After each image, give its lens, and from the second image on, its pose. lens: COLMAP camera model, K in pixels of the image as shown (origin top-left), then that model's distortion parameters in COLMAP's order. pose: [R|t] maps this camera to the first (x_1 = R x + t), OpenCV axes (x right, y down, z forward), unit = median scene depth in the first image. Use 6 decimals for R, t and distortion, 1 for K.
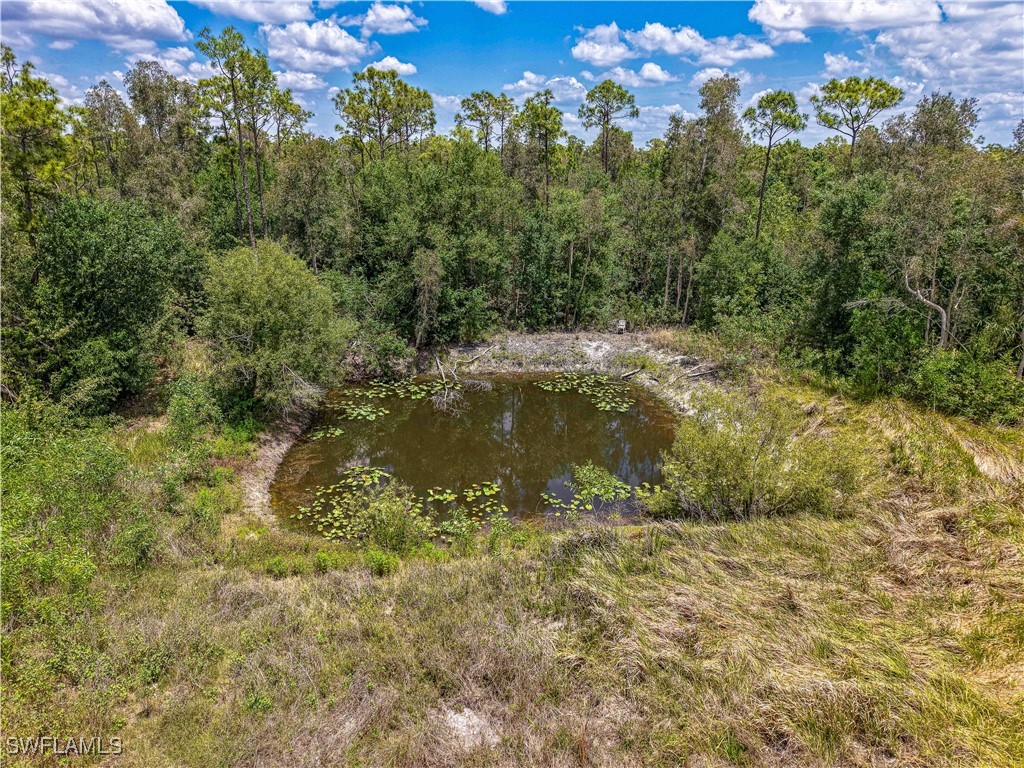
lens RADIAL K [[703.3, 0, 494.7], [0, 703.3, 379.4], [0, 0, 1]] dist [0.001756, -0.006959]
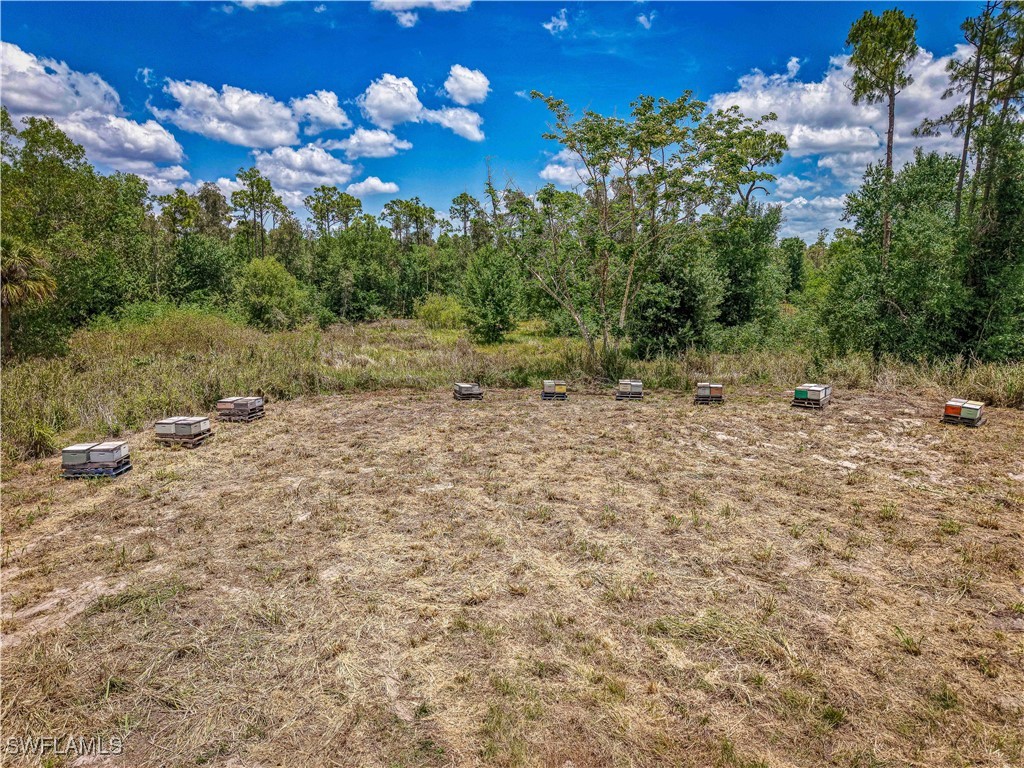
lens RADIAL K [[727.0, 0, 512.0], [0, 727.0, 384.0], [0, 0, 1]] dist [0.000642, -0.002393]
pose [[0.999052, -0.009693, 0.042429, 0.025010], [0.016026, 0.988316, -0.151575, 0.040287], [-0.040465, 0.152112, 0.987535, -0.090031]]
